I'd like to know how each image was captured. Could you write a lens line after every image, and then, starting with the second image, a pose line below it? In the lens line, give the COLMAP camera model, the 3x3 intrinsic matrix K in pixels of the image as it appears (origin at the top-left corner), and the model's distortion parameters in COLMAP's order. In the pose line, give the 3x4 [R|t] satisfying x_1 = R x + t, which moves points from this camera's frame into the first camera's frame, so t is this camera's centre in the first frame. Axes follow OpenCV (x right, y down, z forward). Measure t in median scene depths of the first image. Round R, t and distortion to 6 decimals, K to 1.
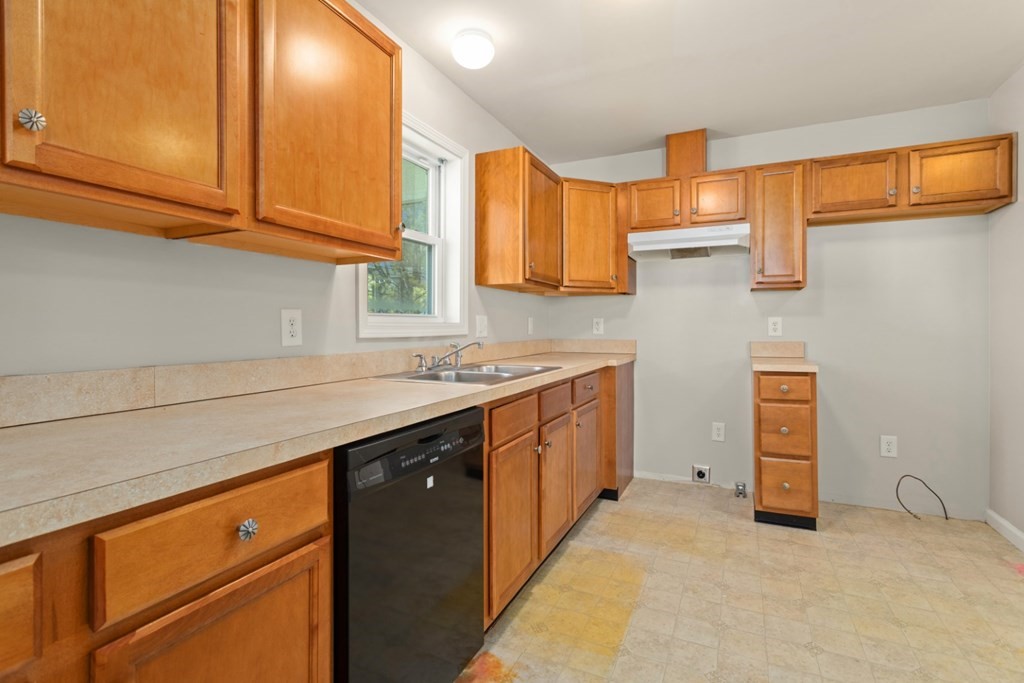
lens RADIAL K [[493.1, 0, 510.0], [0, 493.1, 324.7], [0, 0, 1]] dist [-0.001198, 0.002385]
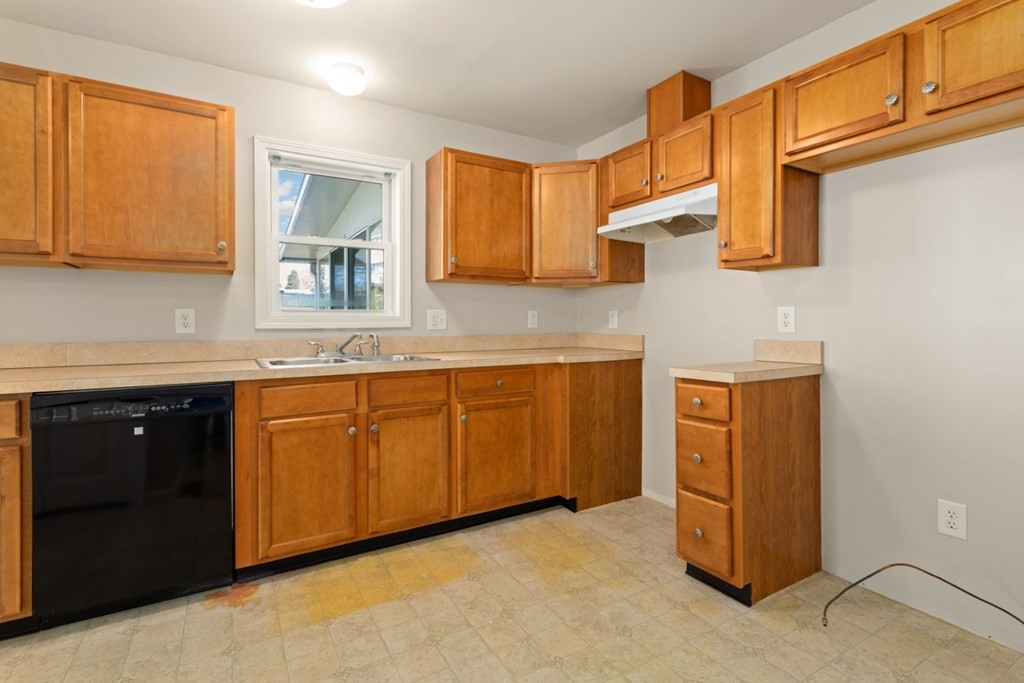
lens RADIAL K [[493.1, 0, 507.9], [0, 493.1, 320.8], [0, 0, 1]] dist [-0.001198, 0.002385]
pose [[0.820313, -0.000695, -0.571914, 0.748896], [0.003529, 0.999986, 0.003847, 0.001930], [0.571903, -0.005174, 0.820305, 0.223848]]
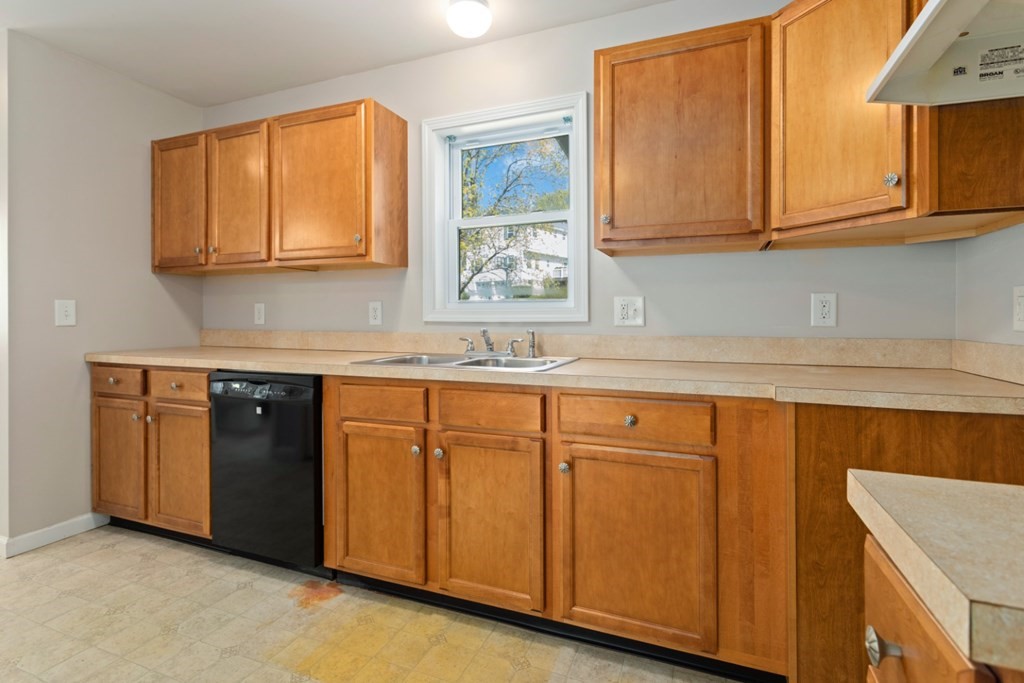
lens RADIAL K [[493.1, 0, 507.6], [0, 493.1, 313.7], [0, 0, 1]] dist [-0.001198, 0.002385]
pose [[0.047627, -0.000937, -0.998865, 0.727279], [0.006677, 0.999978, -0.000620, 0.006815], [0.998843, -0.006639, 0.047632, 0.858544]]
